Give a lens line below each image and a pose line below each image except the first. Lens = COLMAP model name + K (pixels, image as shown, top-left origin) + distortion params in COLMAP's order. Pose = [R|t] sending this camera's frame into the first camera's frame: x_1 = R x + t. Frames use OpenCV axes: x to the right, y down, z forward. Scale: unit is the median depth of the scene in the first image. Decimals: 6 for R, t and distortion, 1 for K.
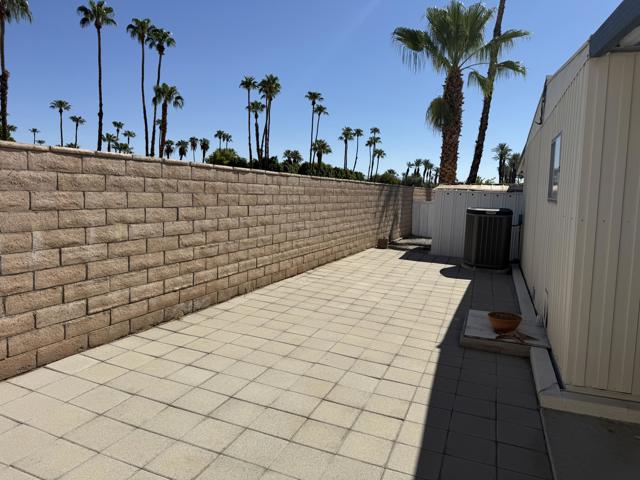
lens RADIAL K [[457.8, 0, 317.7], [0, 457.8, 238.5], [0, 0, 1]] dist [0.035201, -0.022040]
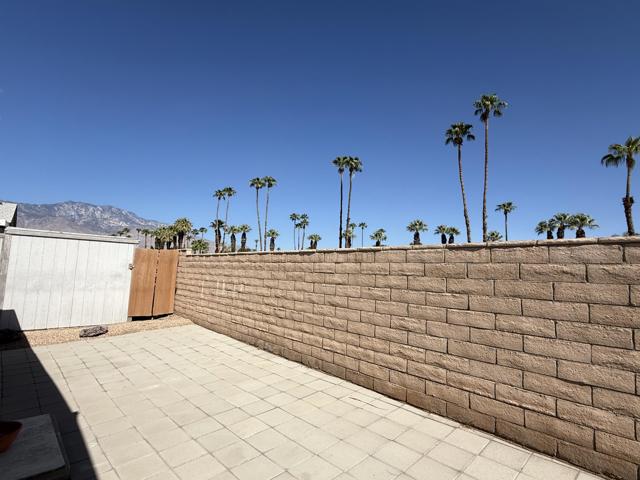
lens RADIAL K [[338.0, 0, 325.7], [0, 338.0, 229.8], [0, 0, 1]] dist [-0.005120, 0.001369]
pose [[-0.437516, -0.145458, -0.887368, 0.652083], [-0.128577, 0.986809, -0.098363, -0.139964], [0.889970, 0.071060, -0.450448, 1.585040]]
